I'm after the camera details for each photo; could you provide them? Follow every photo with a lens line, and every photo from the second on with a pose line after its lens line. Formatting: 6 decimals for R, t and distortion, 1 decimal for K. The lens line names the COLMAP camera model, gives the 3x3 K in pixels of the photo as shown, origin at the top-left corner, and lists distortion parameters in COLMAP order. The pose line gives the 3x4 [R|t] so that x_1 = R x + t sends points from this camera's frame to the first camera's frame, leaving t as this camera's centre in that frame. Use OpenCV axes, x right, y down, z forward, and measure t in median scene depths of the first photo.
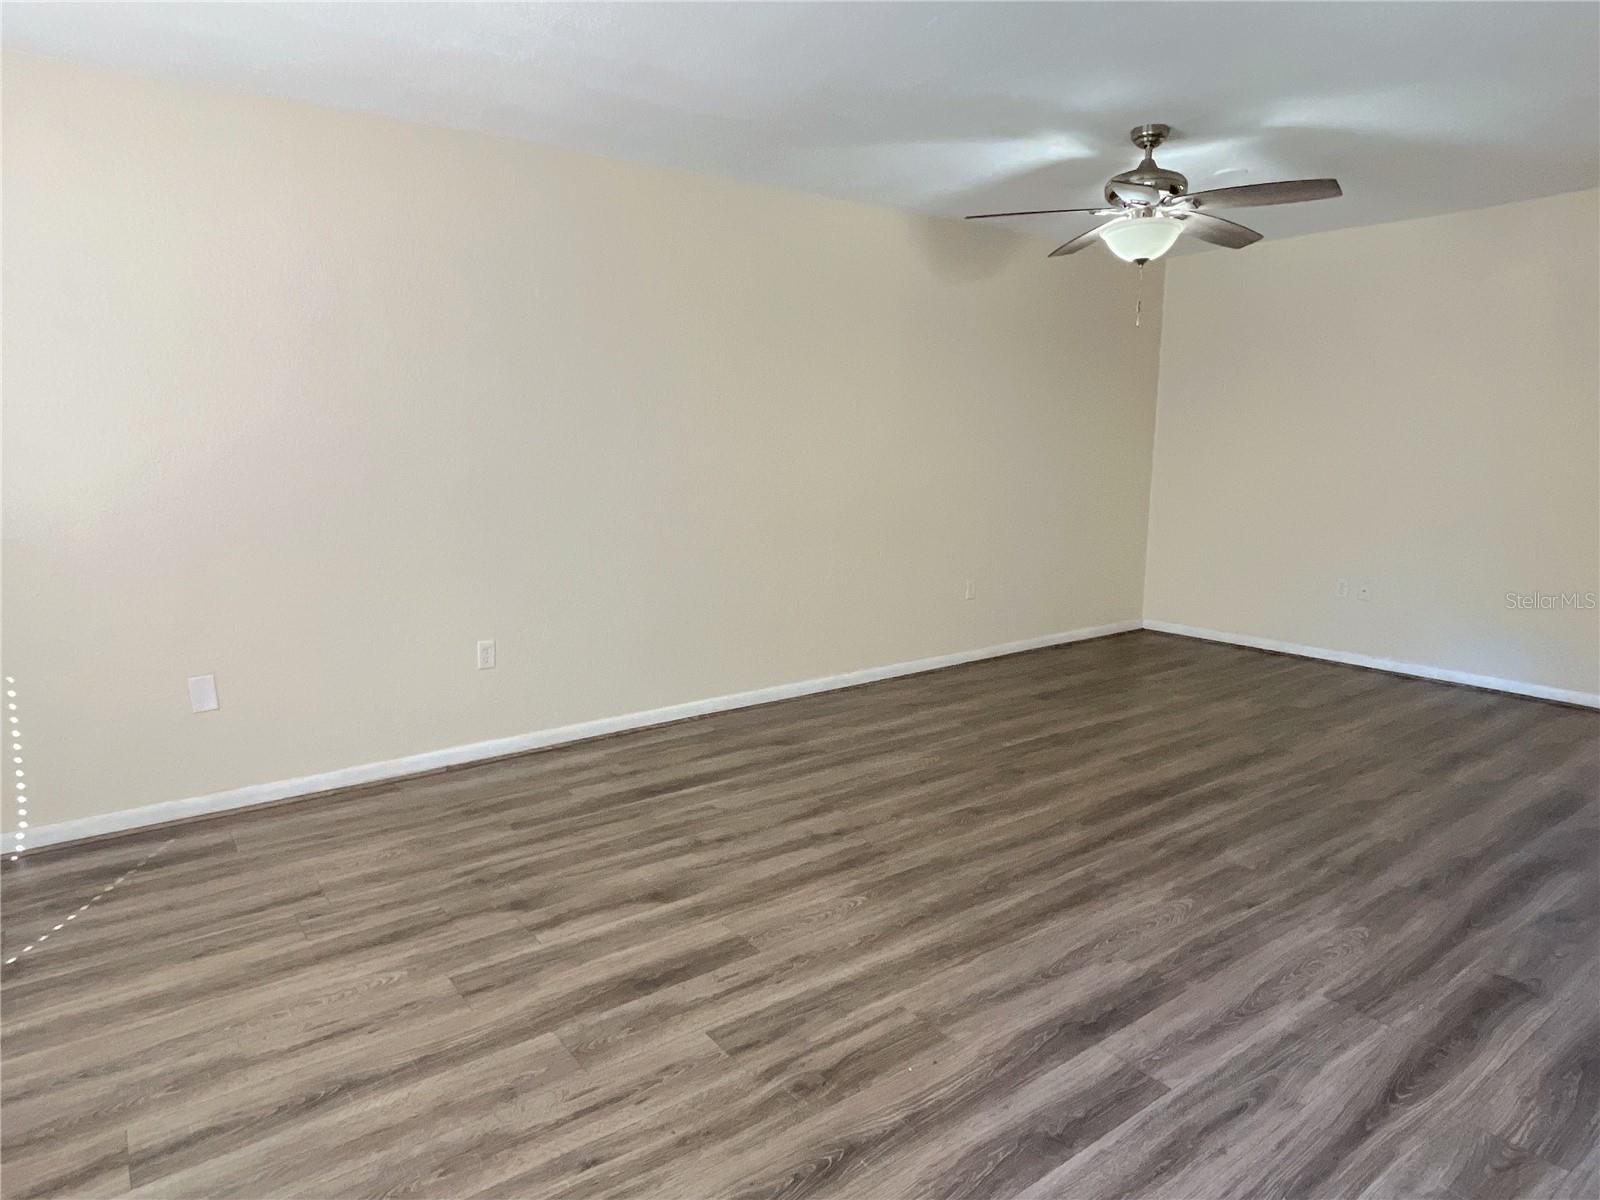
lens RADIAL K [[976.5, 0, 792.5], [0, 976.5, 608.5], [0, 0, 1]] dist [0.004594, -0.010279]
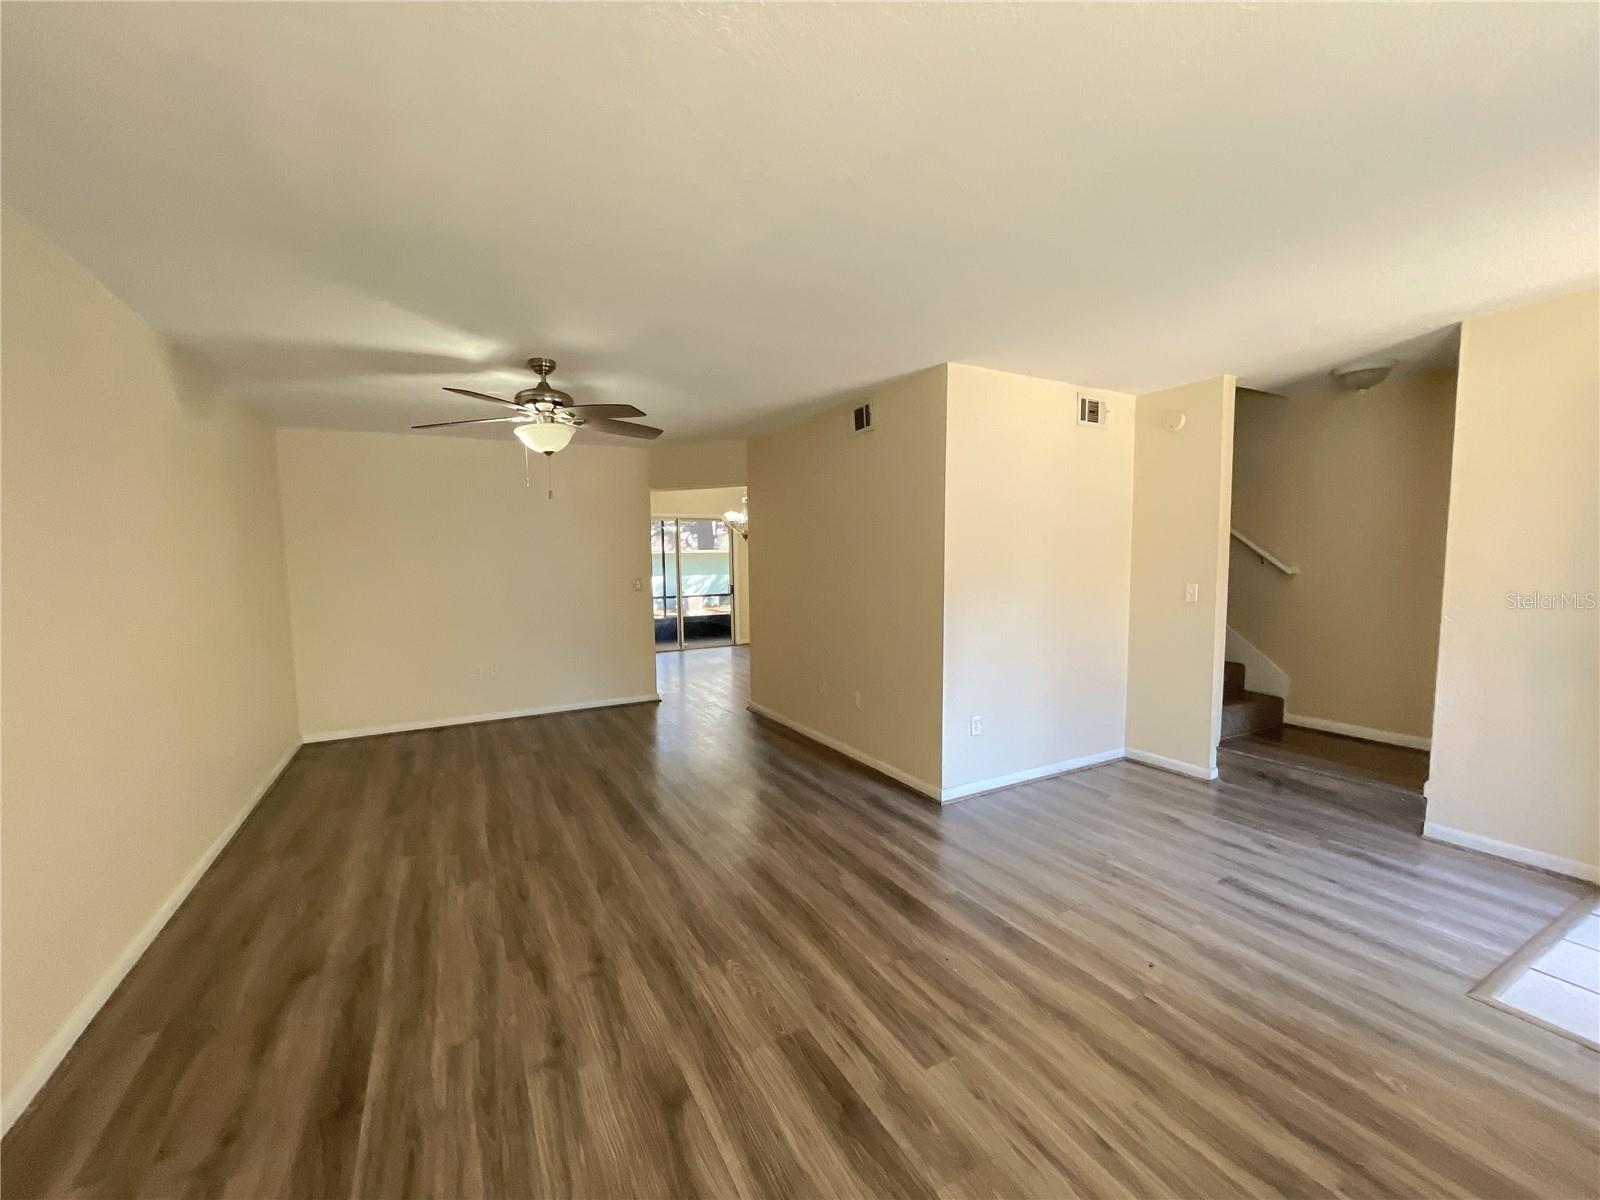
lens RADIAL K [[649.2, 0, 783.3], [0, 649.2, 608.6], [0, 0, 1]] dist [-0.002876, 0.002339]
pose [[0.157858, -0.085336, 0.983768, -0.530012], [0.196868, 0.978978, 0.053330, -0.125077], [-0.967638, 0.185254, 0.171339, 0.572436]]
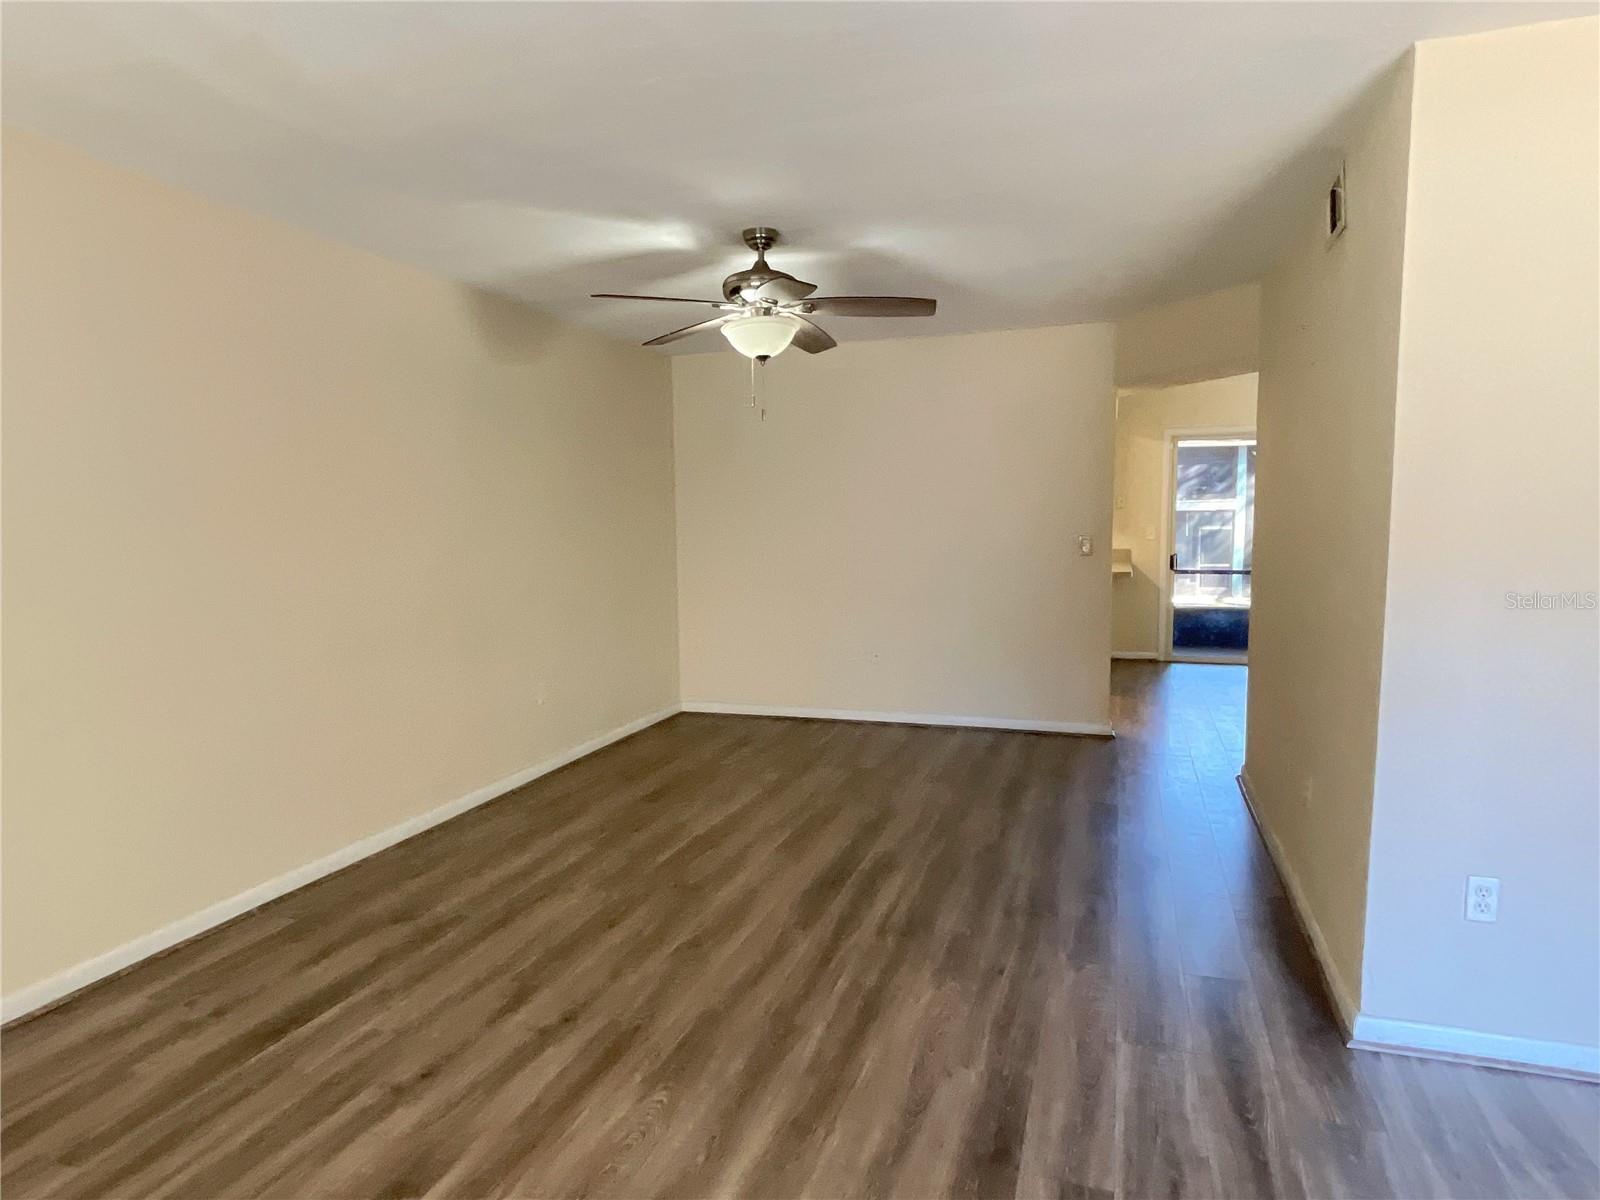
lens RADIAL K [[976.5, 0, 783.8], [0, 976.5, 612.1], [0, 0, 1]] dist [0.004594, -0.010279]
pose [[0.823275, -0.068670, 0.563474, -0.222557], [0.114422, 0.992355, -0.046241, -0.043366], [-0.555991, 0.102543, 0.824838, 0.179080]]
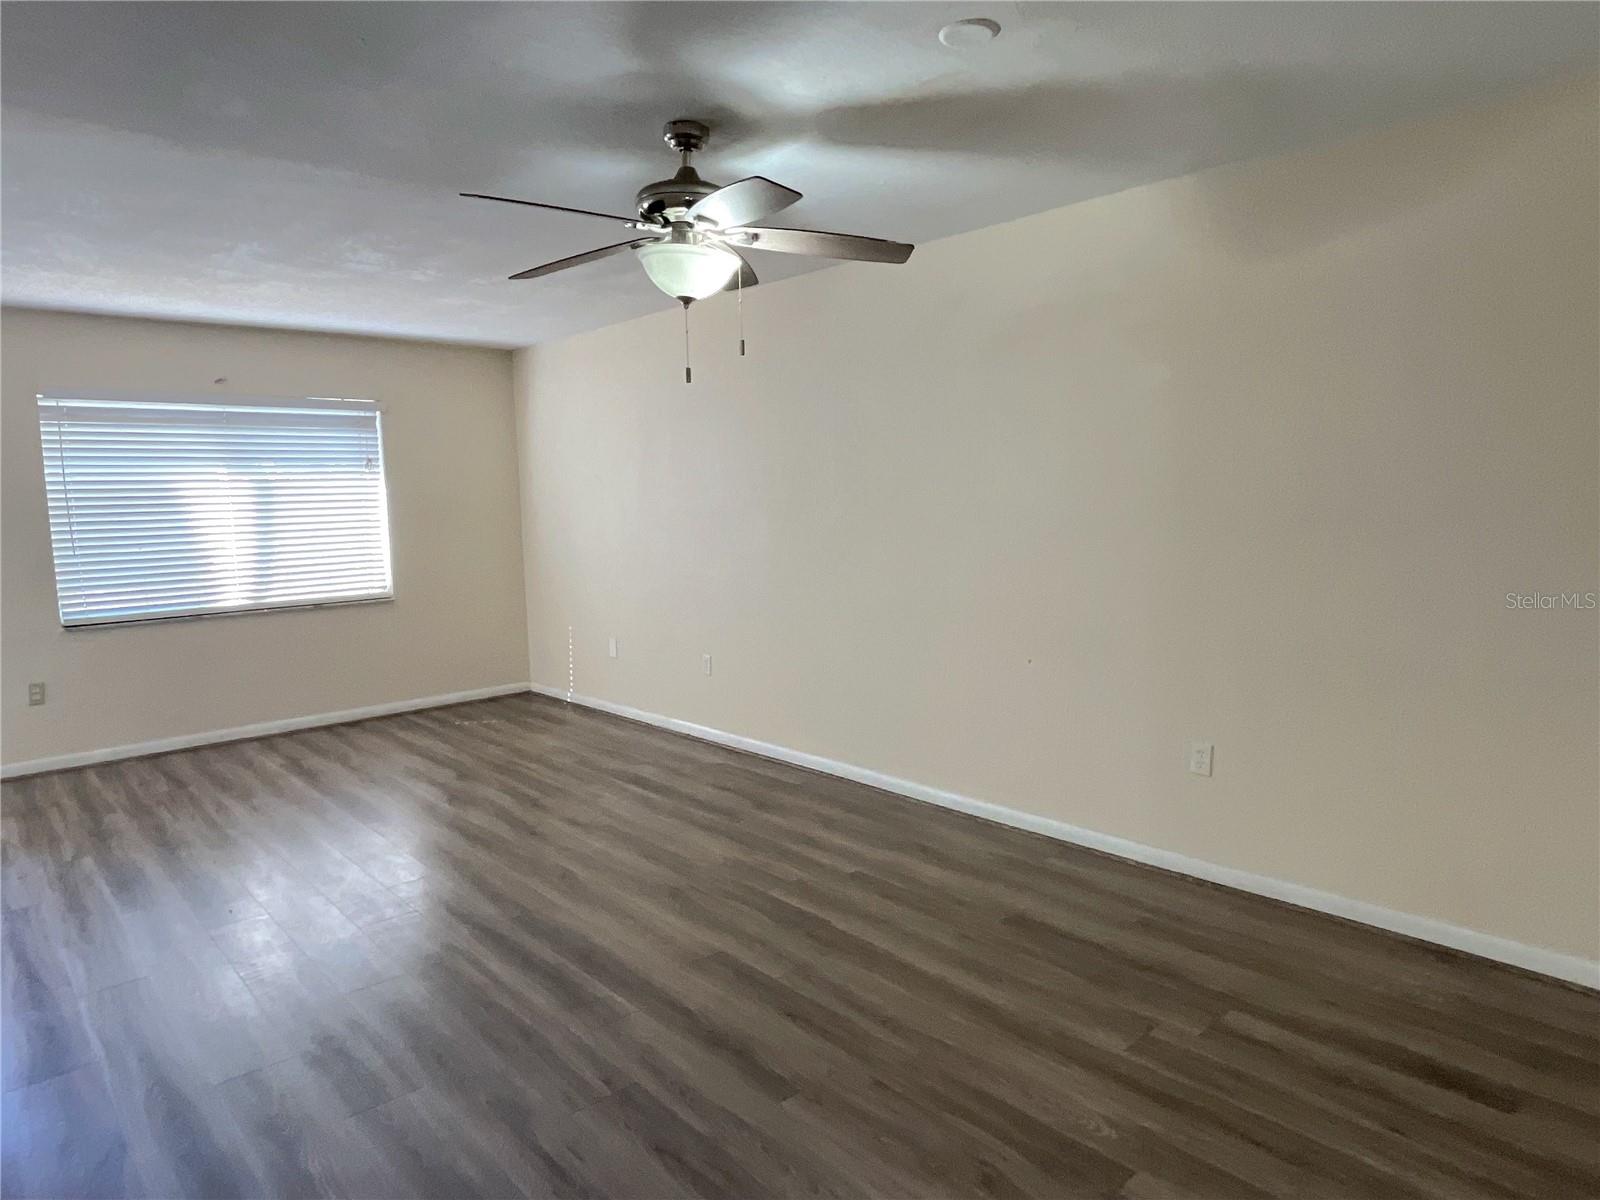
lens RADIAL K [[976.5, 0, 799.2], [0, 976.5, 600.5], [0, 0, 1]] dist [0.004594, -0.010279]
pose [[0.102123, 0.105733, -0.989137, 1.196380], [-0.155408, 0.983822, 0.089120, -0.211985], [0.982558, 0.144619, 0.116902, 1.058411]]
